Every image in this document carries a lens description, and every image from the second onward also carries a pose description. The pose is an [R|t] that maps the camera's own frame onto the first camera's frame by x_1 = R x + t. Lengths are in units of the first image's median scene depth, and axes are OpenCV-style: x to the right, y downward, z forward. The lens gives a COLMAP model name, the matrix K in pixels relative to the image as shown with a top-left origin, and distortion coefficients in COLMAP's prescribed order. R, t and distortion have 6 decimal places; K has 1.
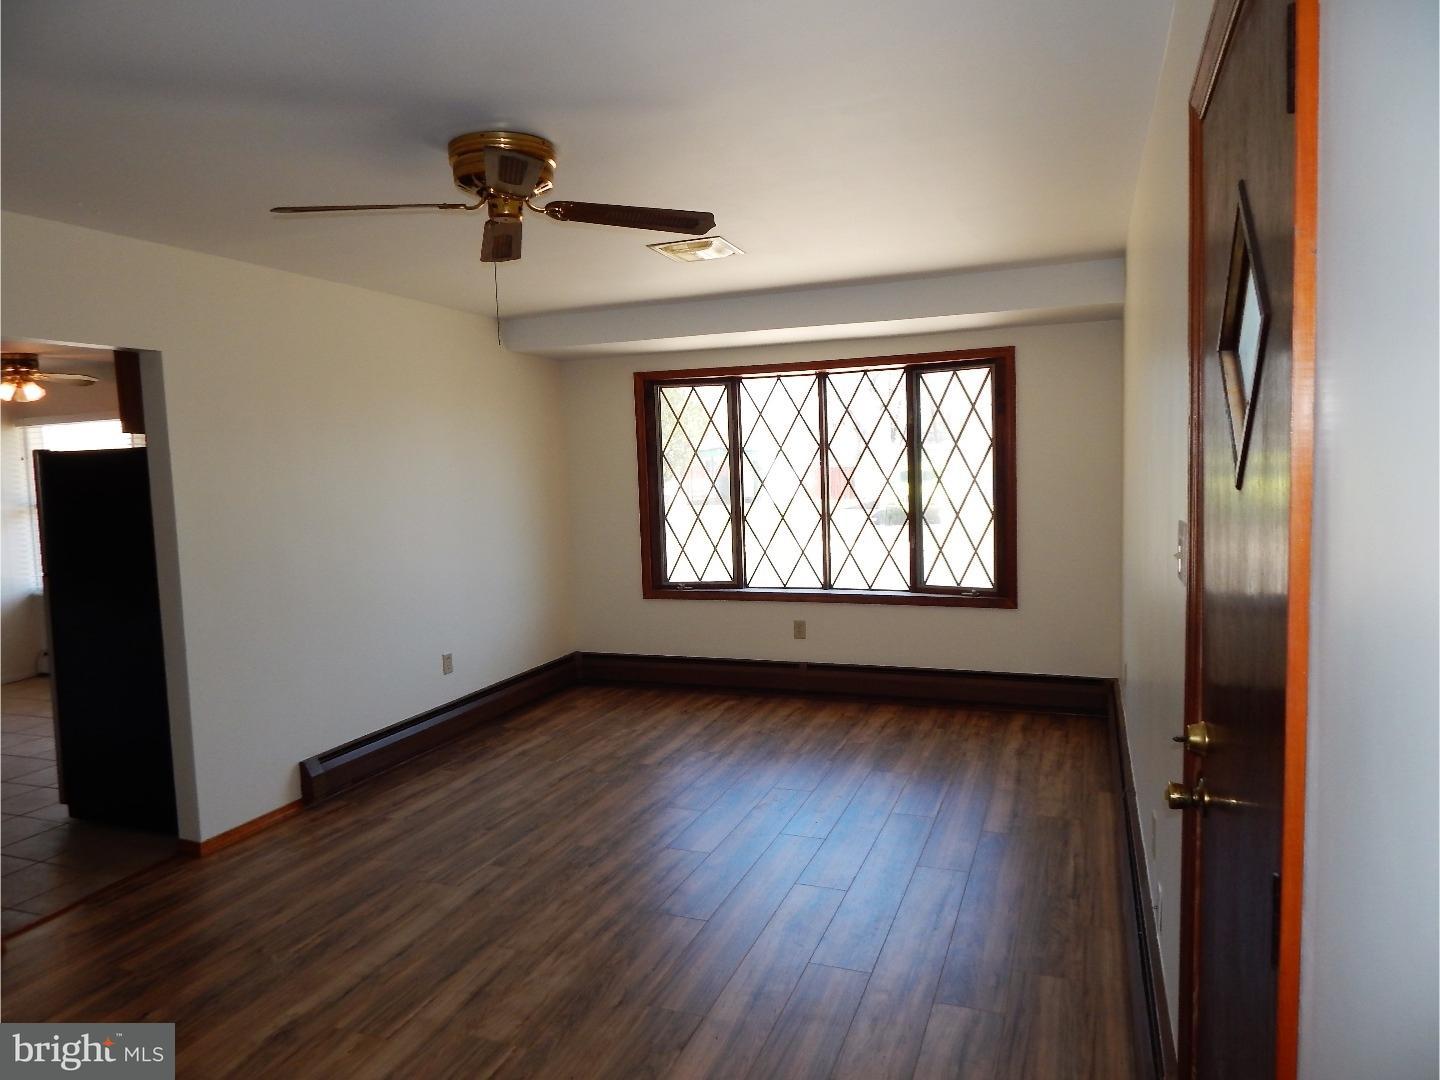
lens RADIAL K [[951.6, 0, 722.0], [0, 951.6, 535.1], [0, 0, 1]] dist [0.001099, -0.004995]
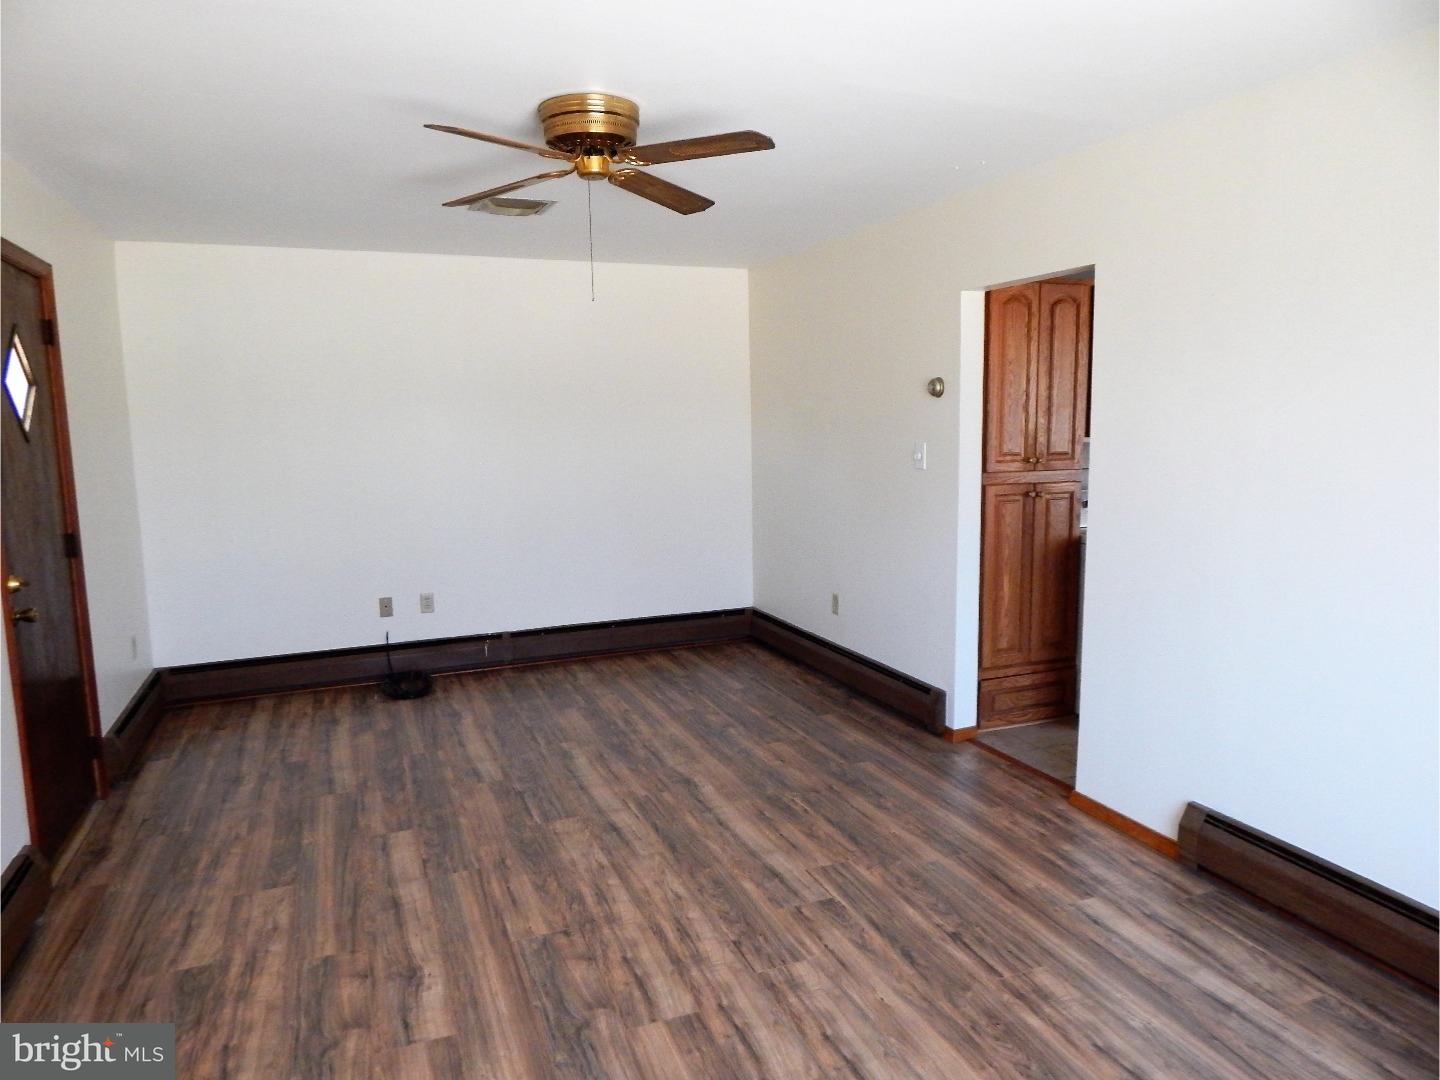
lens RADIAL K [[946.4, 0, 721.7], [0, 946.4, 538.5], [0, 0, 1]] dist [0.004440, -0.002011]
pose [[-0.719823, 0.138779, -0.680144, 0.334661], [-0.020397, 0.975160, 0.220561, -0.131545], [0.693858, 0.172638, -0.699112, 1.449656]]
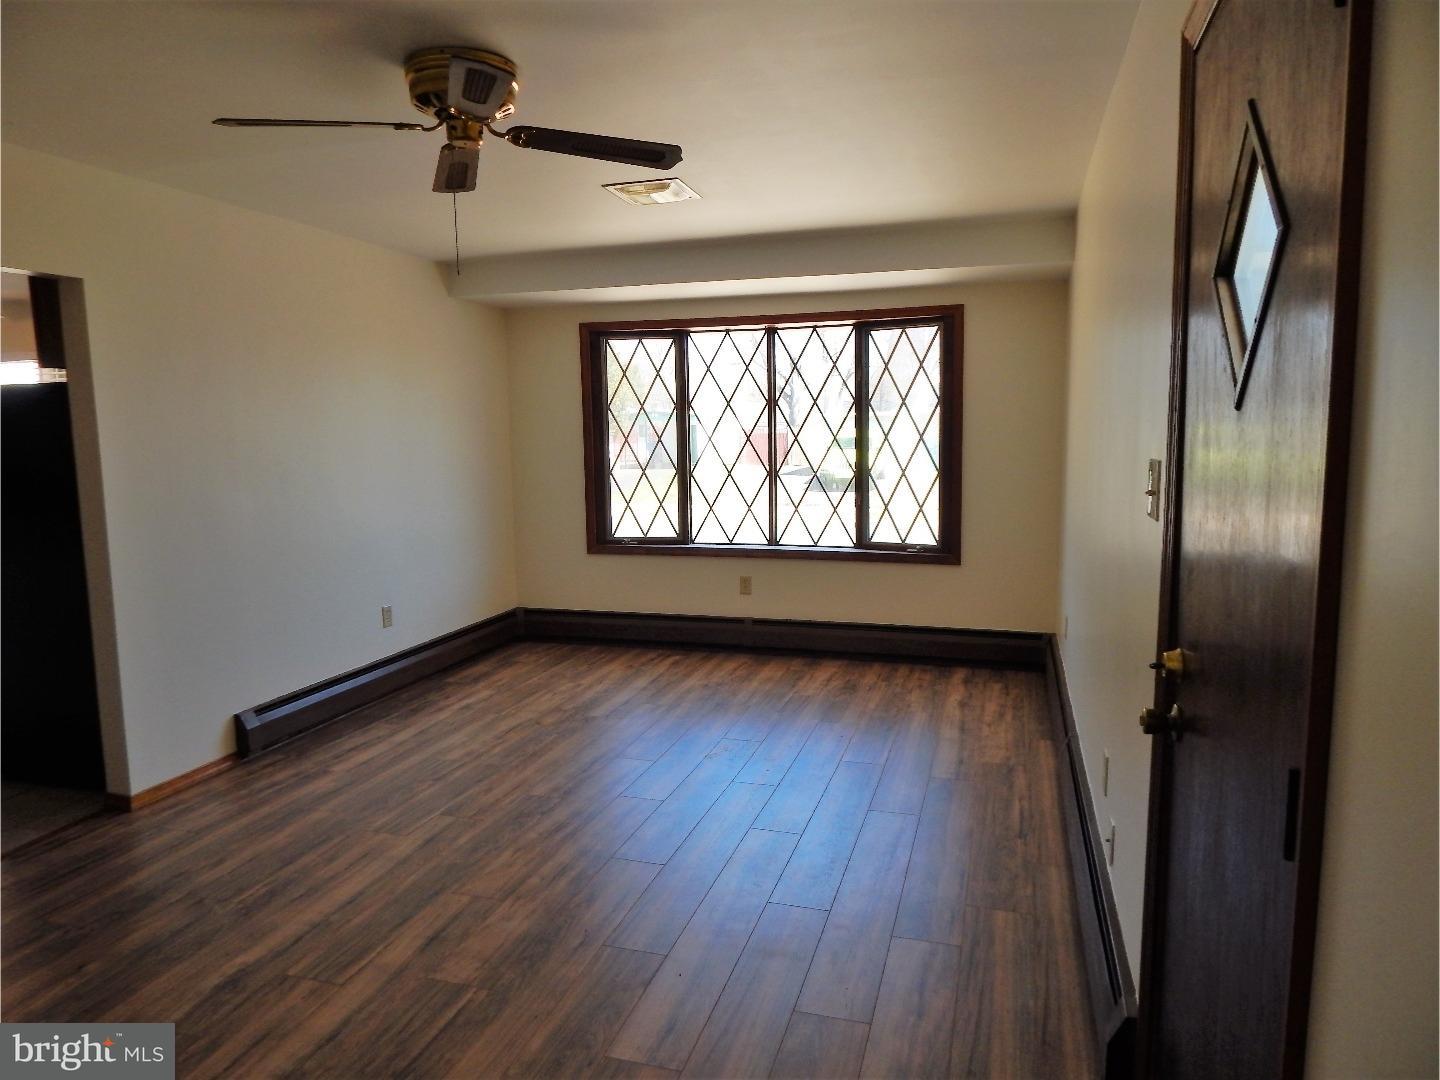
lens RADIAL K [[951.6, 0, 722.5], [0, 951.6, 536.3], [0, 0, 1]] dist [0.001099, -0.004995]
pose [[0.997263, 0.010393, 0.073200, -0.027019], [-0.013034, 0.999278, 0.035694, 0.020450], [-0.072776, -0.036550, 0.996678, 0.009100]]
